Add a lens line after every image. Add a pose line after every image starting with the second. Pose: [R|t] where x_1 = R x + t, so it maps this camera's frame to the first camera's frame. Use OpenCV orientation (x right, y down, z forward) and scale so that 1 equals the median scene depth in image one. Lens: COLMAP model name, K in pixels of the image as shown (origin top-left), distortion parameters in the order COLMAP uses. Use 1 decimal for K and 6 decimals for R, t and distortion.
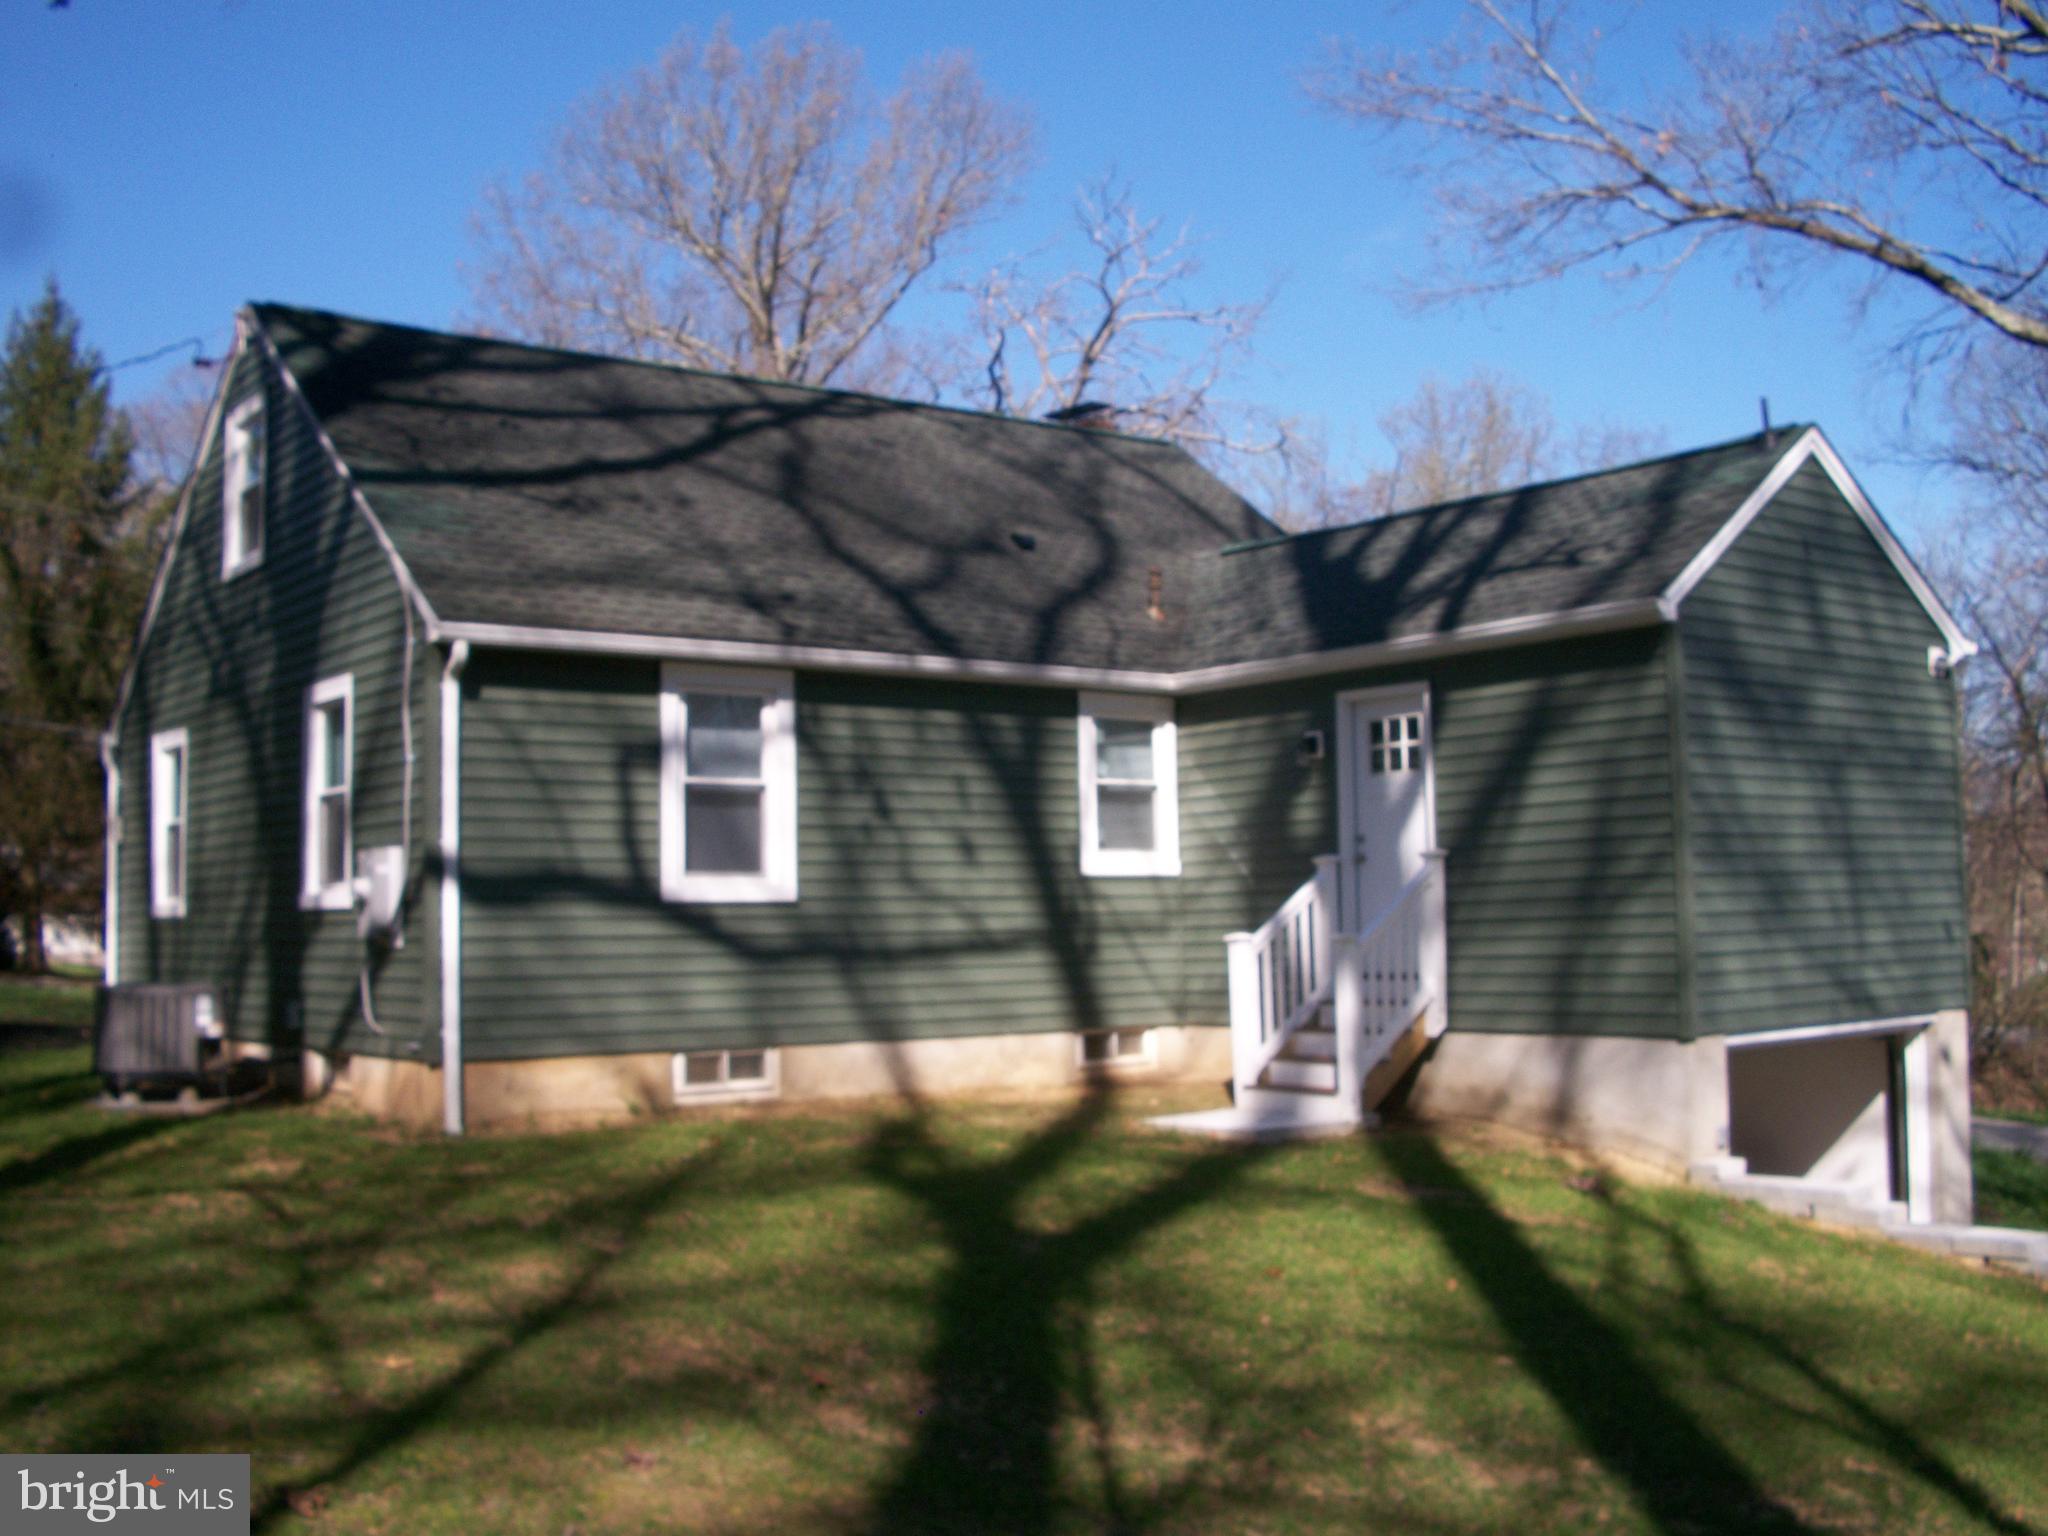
lens RADIAL K [[2135.8, 0, 1024.0], [0, 2135.8, 768.0], [0, 0, 1]] dist [-0.199196, 0.187495]
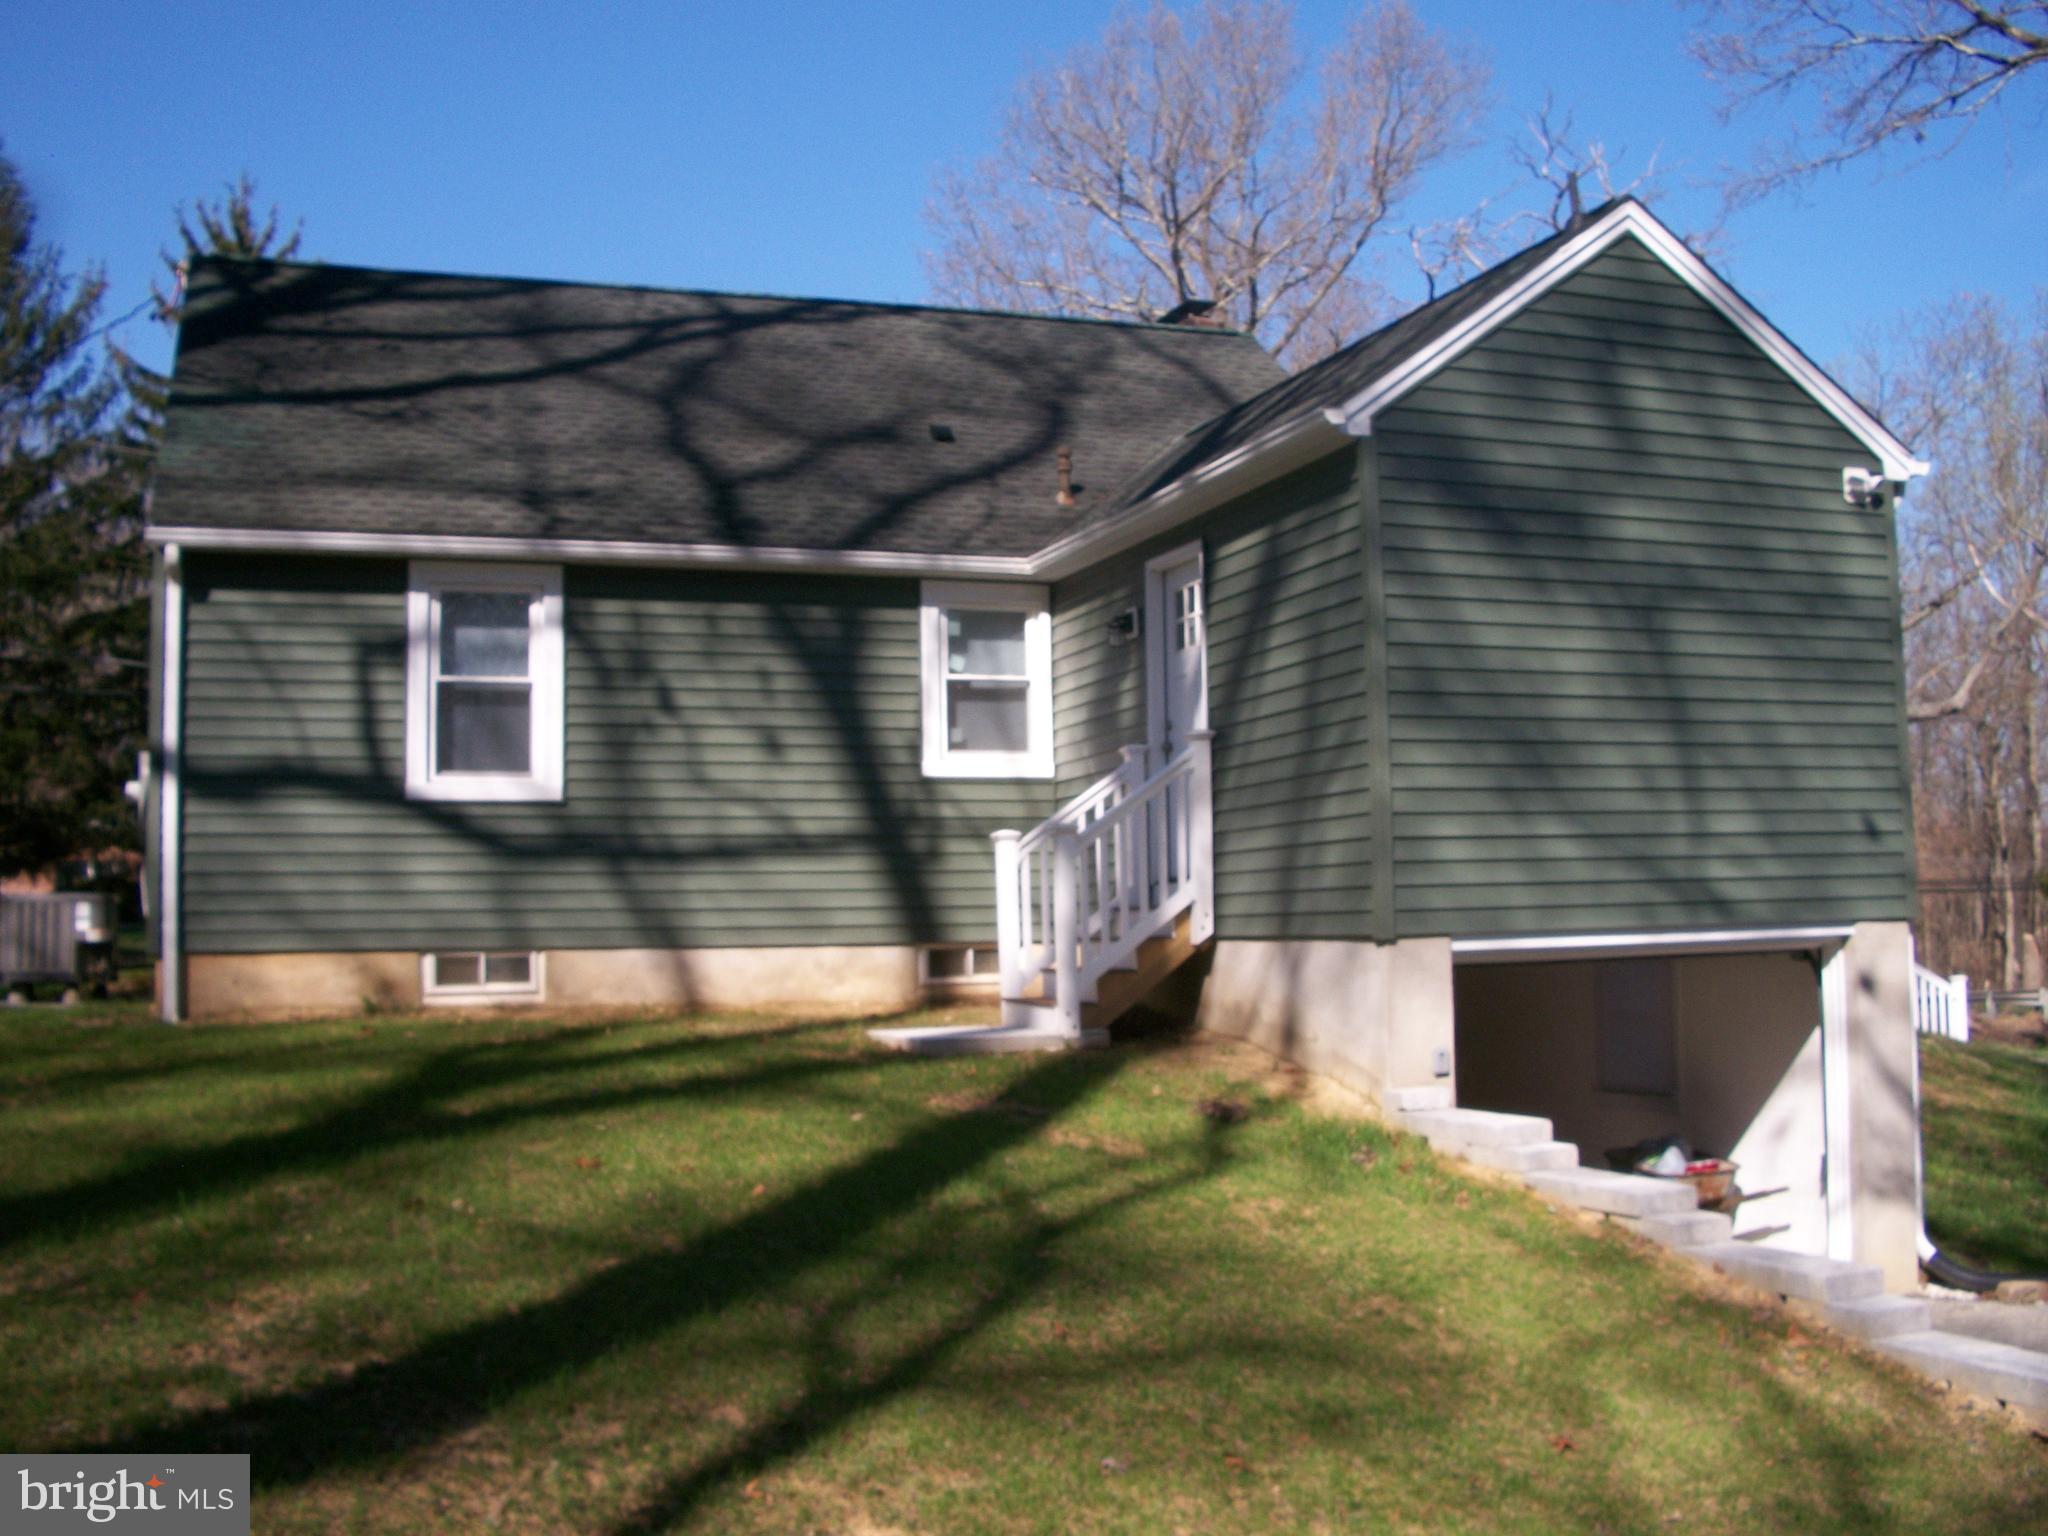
lens RADIAL K [[2117.2, 0, 1024.0], [0, 2117.2, 768.0], [0, 0, 1]] dist [-0.195825, 0.161491]
pose [[0.952301, -0.021025, -0.304434, 0.385390], [0.022545, 0.999745, 0.001479, 0.050706], [0.304325, -0.008272, 0.952532, 0.151016]]
